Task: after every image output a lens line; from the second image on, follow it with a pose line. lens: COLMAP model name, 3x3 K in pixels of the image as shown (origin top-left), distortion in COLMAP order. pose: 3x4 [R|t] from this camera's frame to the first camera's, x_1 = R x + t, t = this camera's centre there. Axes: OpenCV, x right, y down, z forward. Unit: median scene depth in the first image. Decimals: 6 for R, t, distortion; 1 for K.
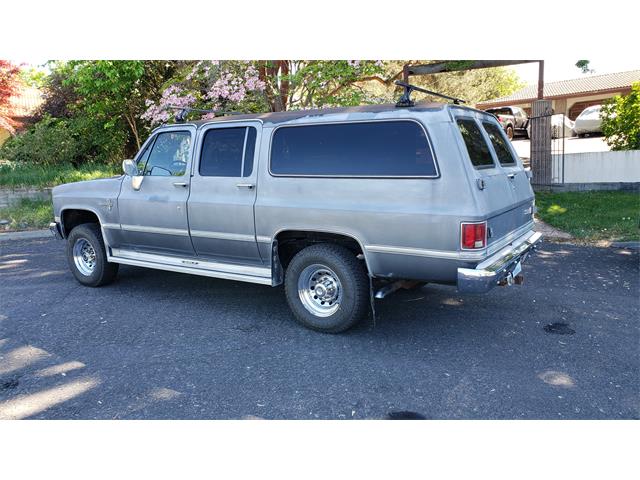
lens RADIAL K [[502.6, 0, 328.8], [0, 502.6, 232.5], [0, 0, 1]] dist [0.043151, -0.049567]
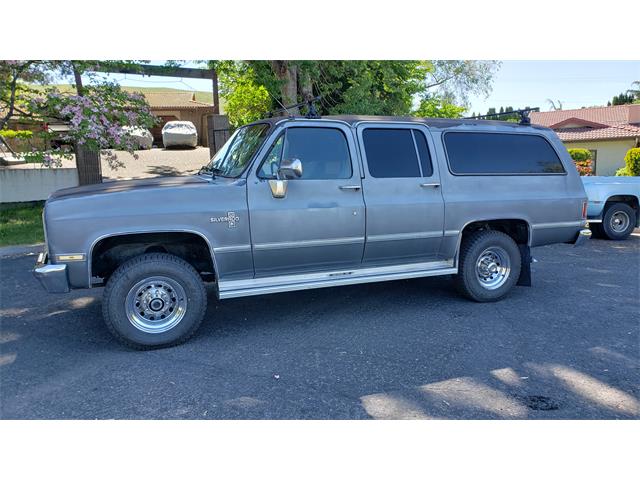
lens RADIAL K [[502.6, 0, 322.7], [0, 502.6, 239.3], [0, 0, 1]] dist [0.043151, -0.049567]
pose [[0.570599, -0.113792, 0.813307, -1.185741], [0.110371, 0.991995, 0.061359, -0.070970], [-0.813778, 0.054754, 0.578591, 0.582509]]
